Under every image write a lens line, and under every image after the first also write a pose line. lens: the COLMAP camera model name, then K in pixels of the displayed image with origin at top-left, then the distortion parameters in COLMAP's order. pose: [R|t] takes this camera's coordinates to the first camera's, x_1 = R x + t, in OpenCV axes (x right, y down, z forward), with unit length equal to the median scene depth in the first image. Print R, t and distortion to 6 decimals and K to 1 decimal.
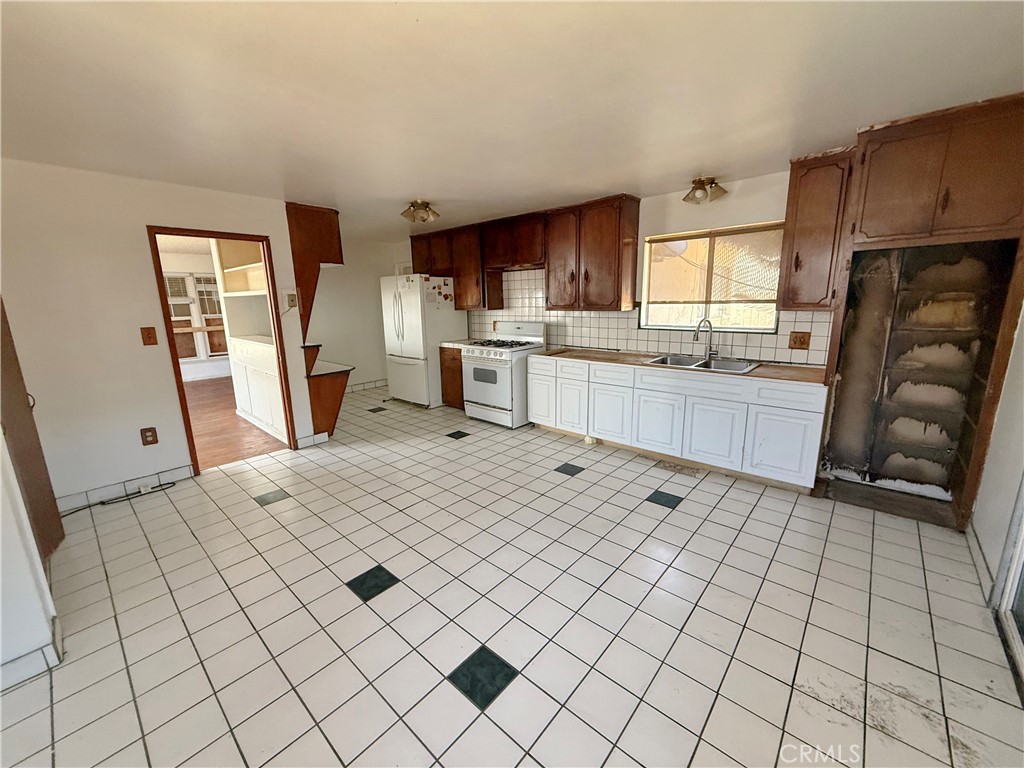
lens RADIAL K [[408.1, 0, 512.0], [0, 408.1, 382.7], [0, 0, 1]] dist [0.000998, -0.000013]
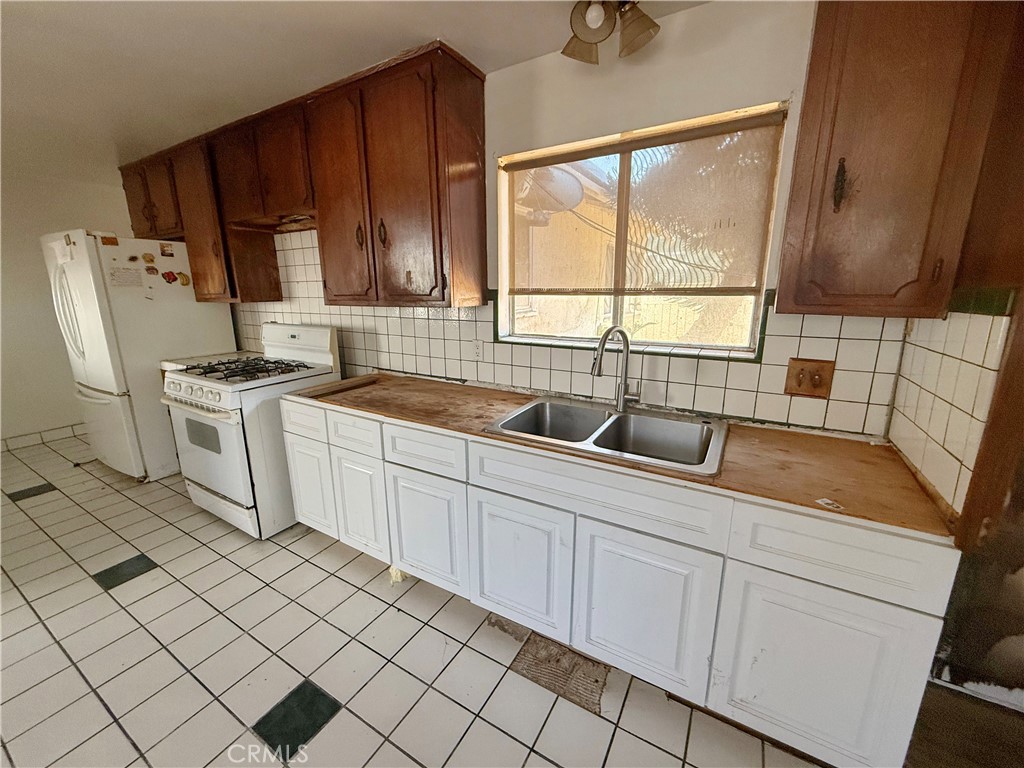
lens RADIAL K [[408.1, 0, 511.3], [0, 408.1, 383.5], [0, 0, 1]] dist [0.000998, -0.000013]
pose [[0.981146, -0.029186, 0.191049, 0.231953], [0.024665, 0.999358, 0.025997, -0.093442], [-0.191685, -0.020794, 0.981236, 0.491562]]
